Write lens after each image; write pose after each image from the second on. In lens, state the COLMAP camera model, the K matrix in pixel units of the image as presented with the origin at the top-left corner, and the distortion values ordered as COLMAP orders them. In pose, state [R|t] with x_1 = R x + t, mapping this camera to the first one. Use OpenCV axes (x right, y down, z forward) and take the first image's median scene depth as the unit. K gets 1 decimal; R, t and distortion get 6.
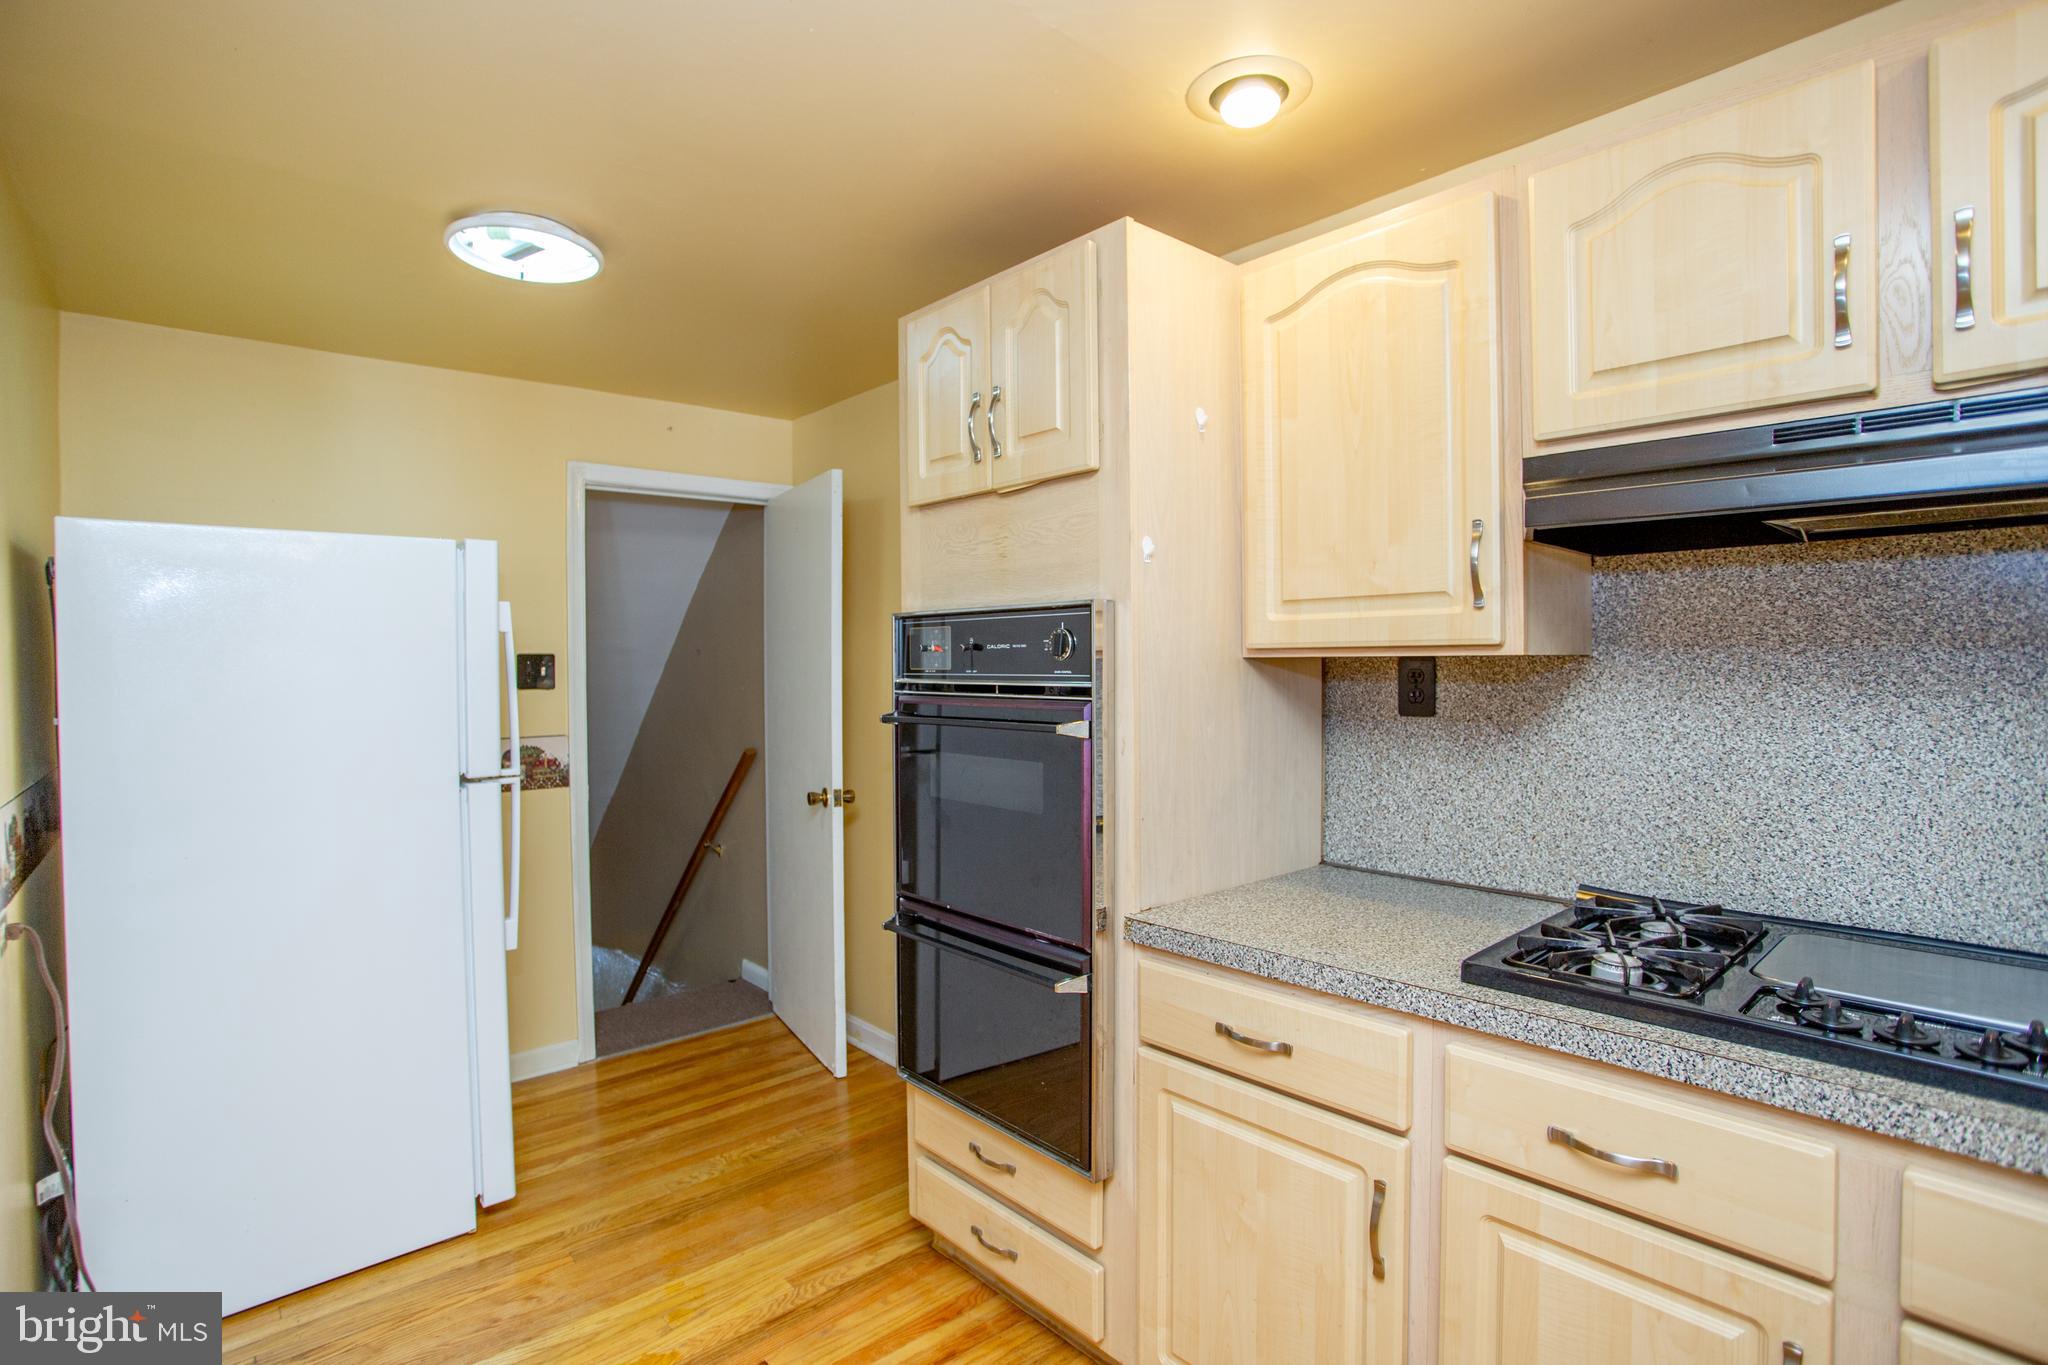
lens RADIAL K [[990.3, 0, 1017.9], [0, 990.3, 671.4], [0, 0, 1]] dist [-0.079874, 0.029172]
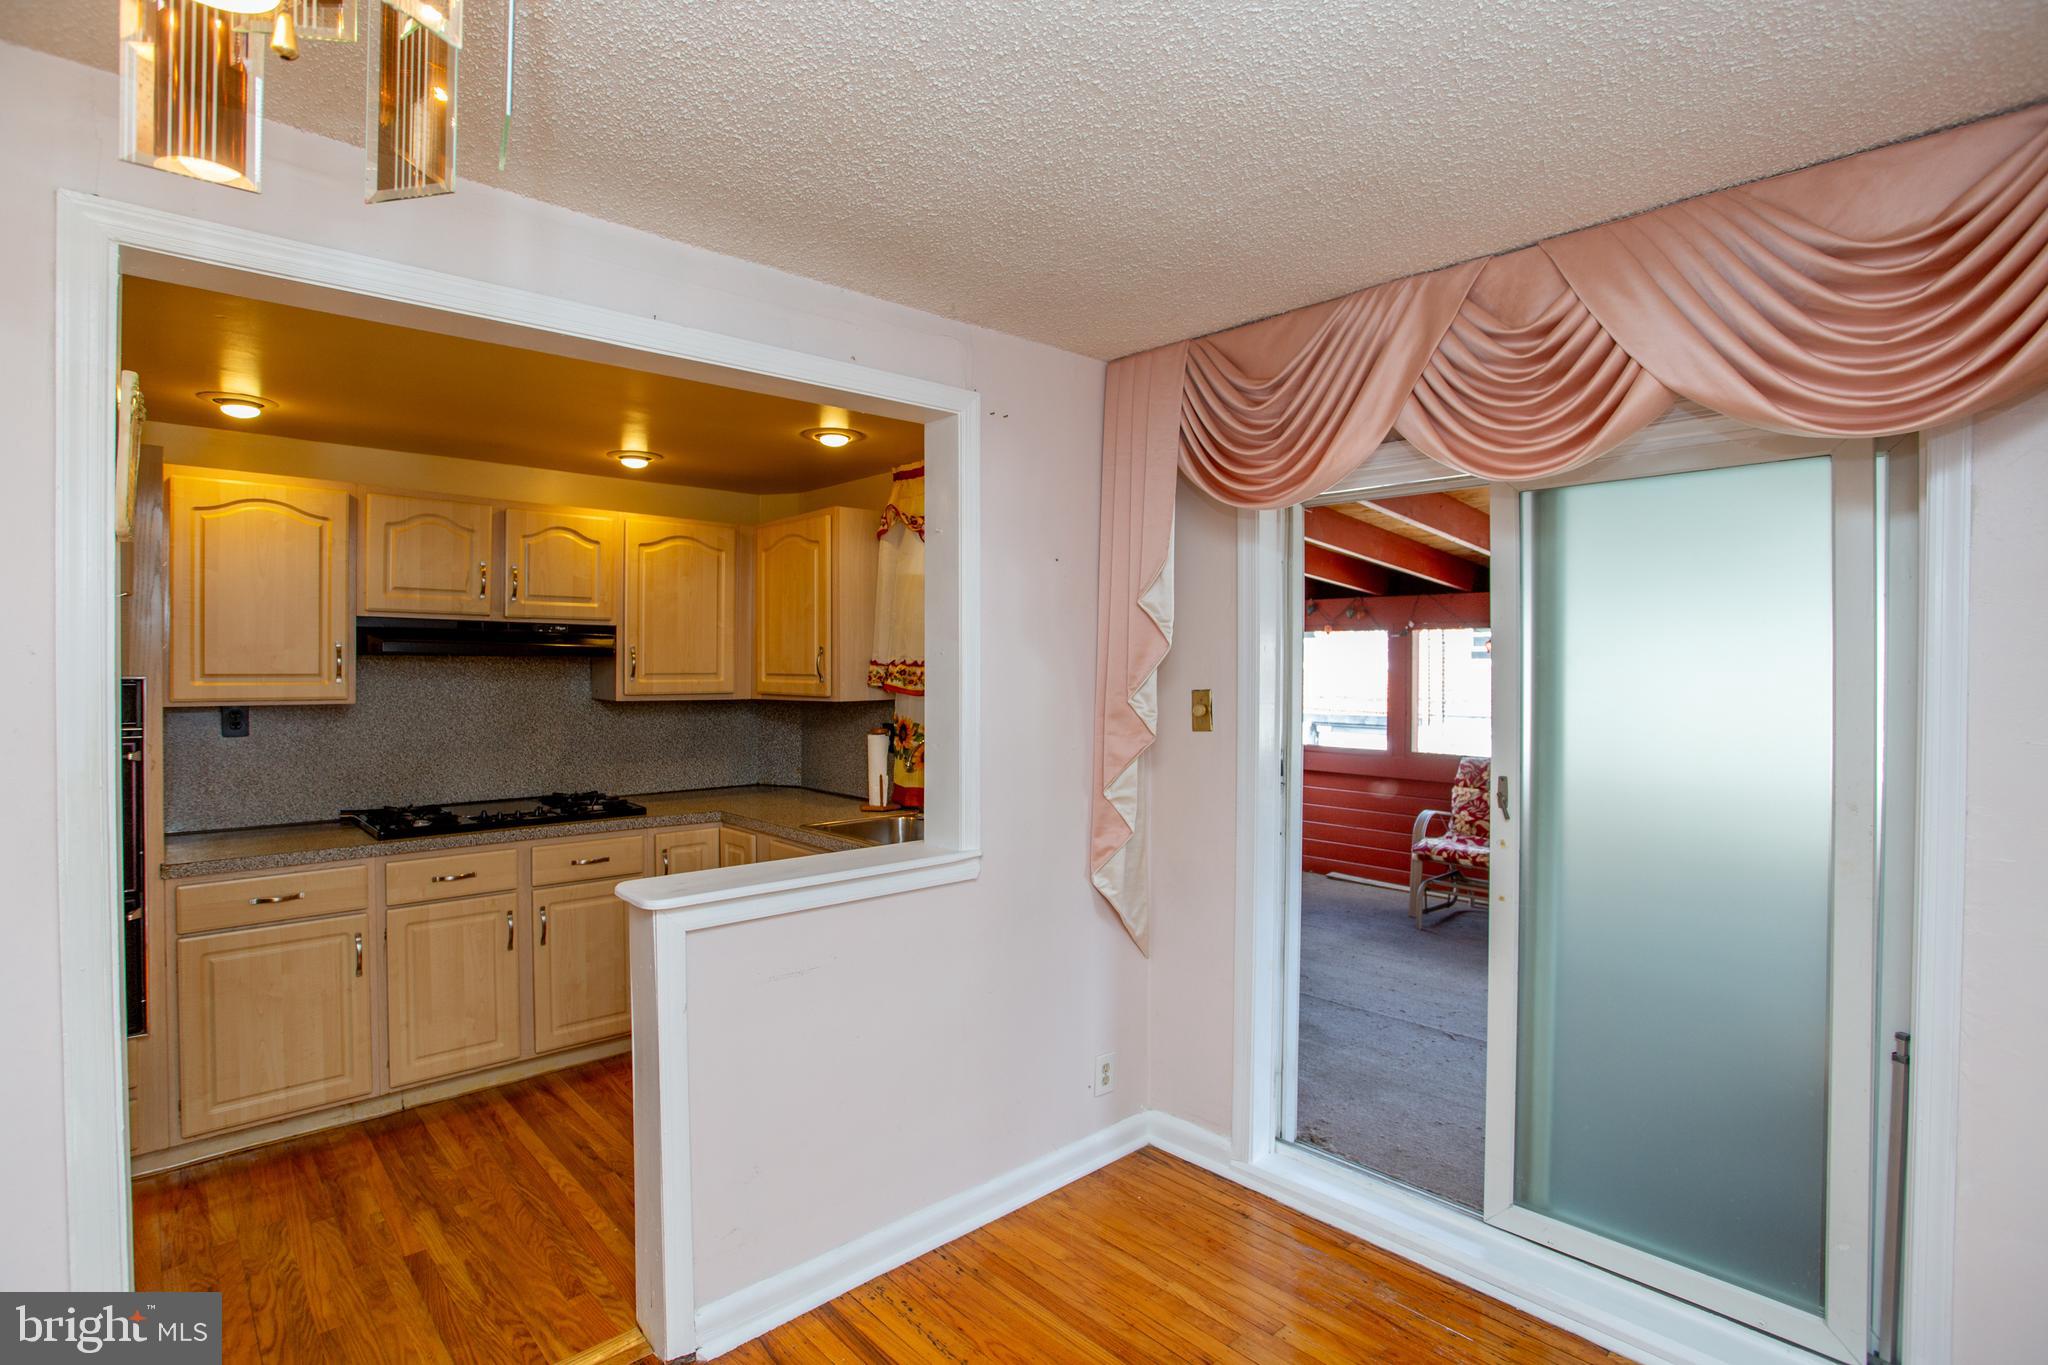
lens RADIAL K [[990.3, 0, 1017.9], [0, 990.3, 671.4], [0, 0, 1]] dist [-0.079874, 0.029172]
pose [[-0.023391, 0.002962, 0.999722, -1.602523], [0.004114, 0.999987, -0.002867, -0.072779], [-0.999718, 0.004045, -0.023403, -0.444539]]
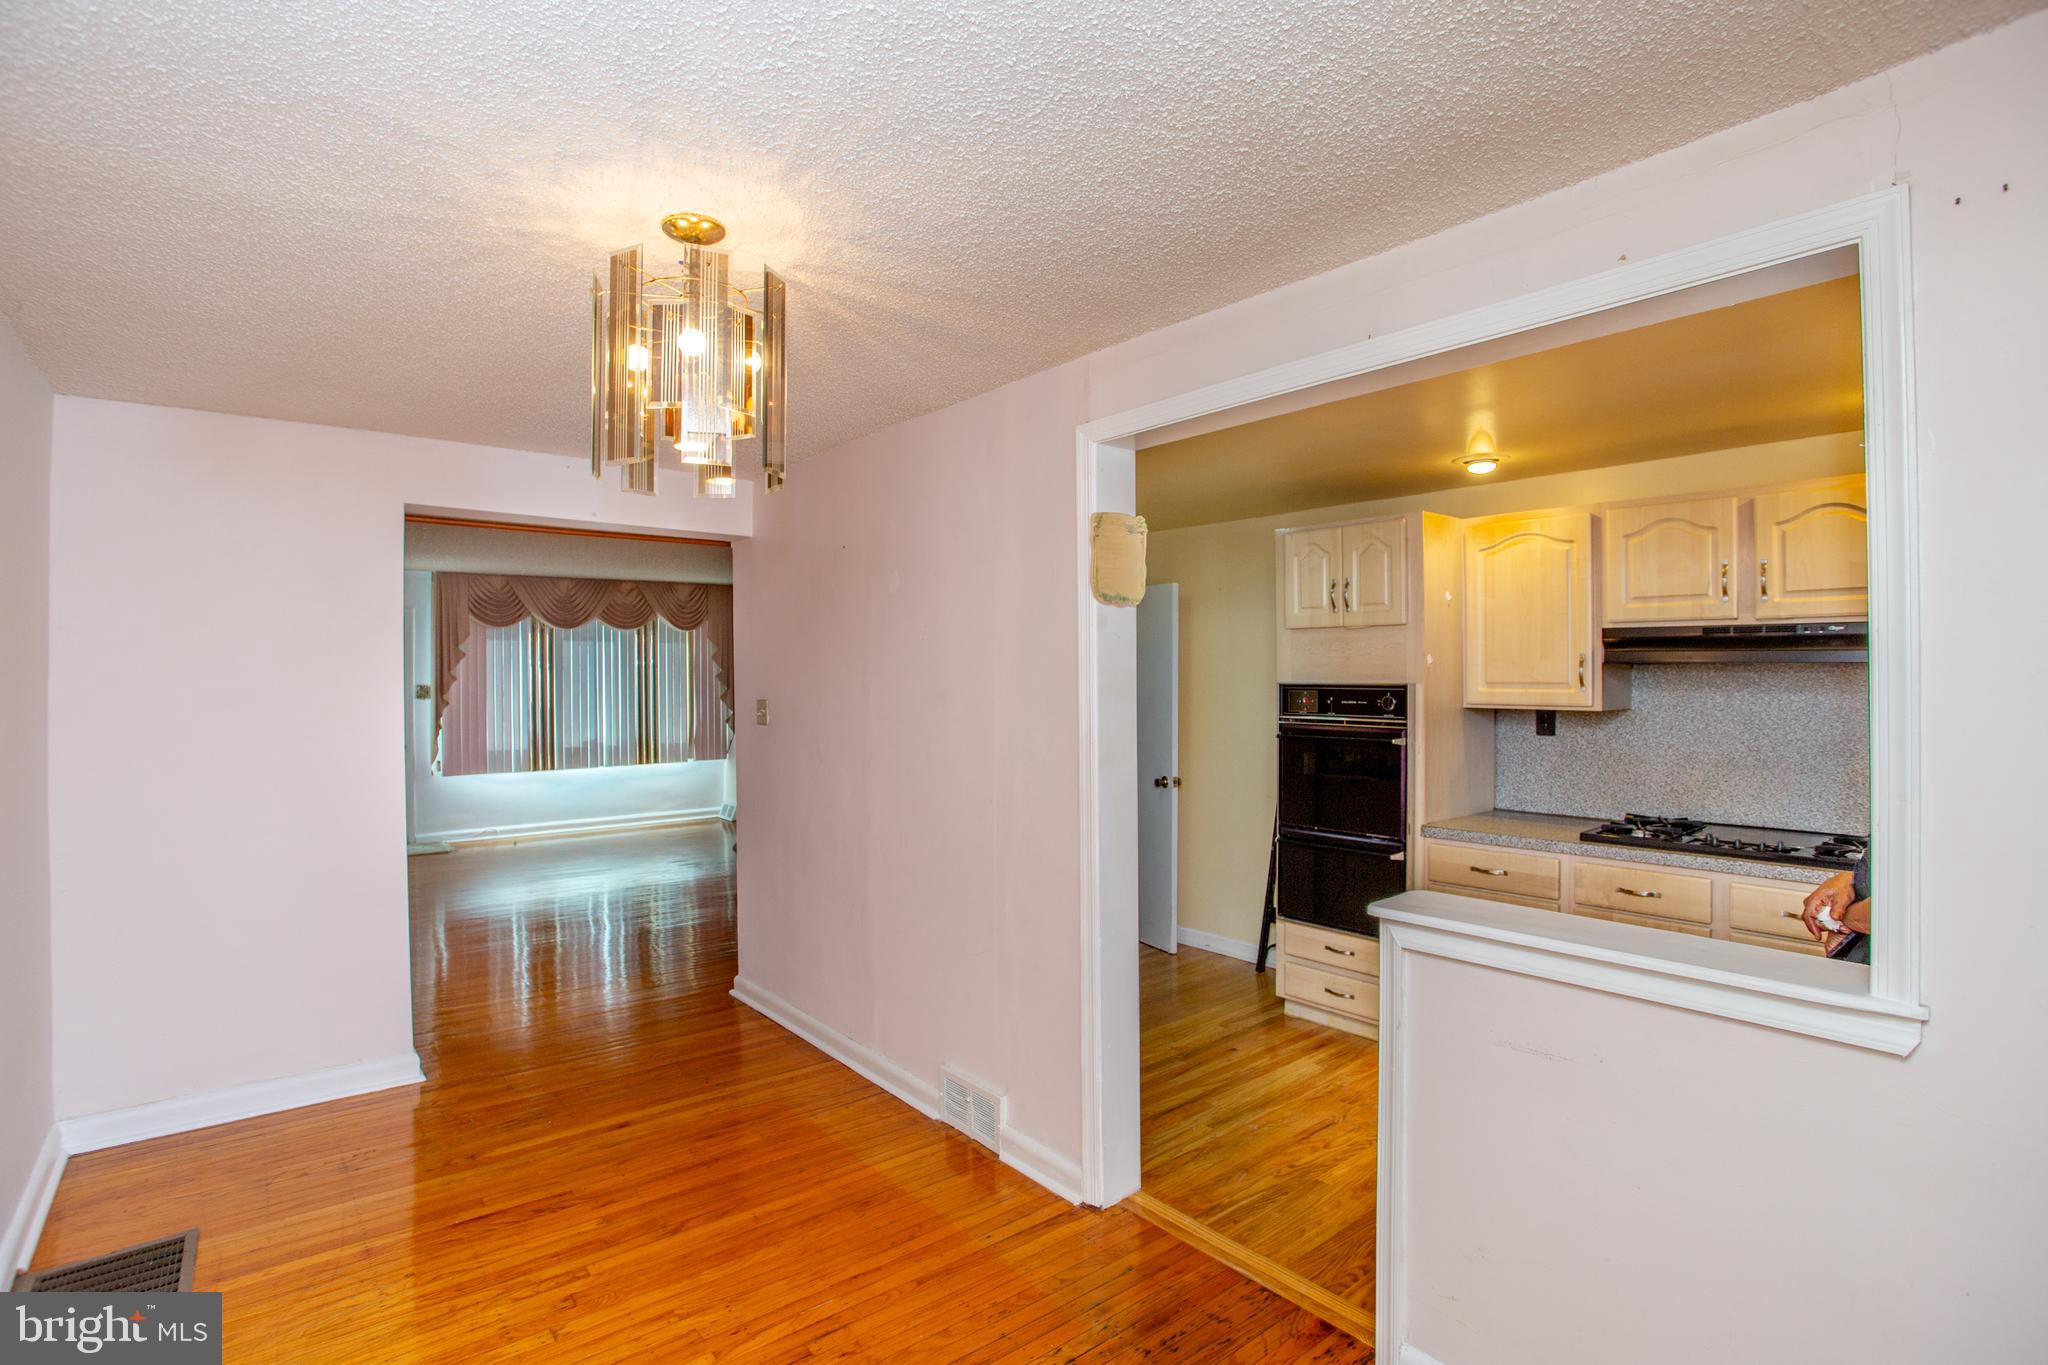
lens RADIAL K [[981.6, 0, 1018.7], [0, 981.6, 676.6], [0, 0, 1]] dist [-0.079528, 0.027817]
pose [[0.999298, 0.004706, -0.037176, -0.757872], [-0.004977, 0.999962, -0.007201, -0.071487], [0.037141, 0.007380, 0.999283, -1.290047]]
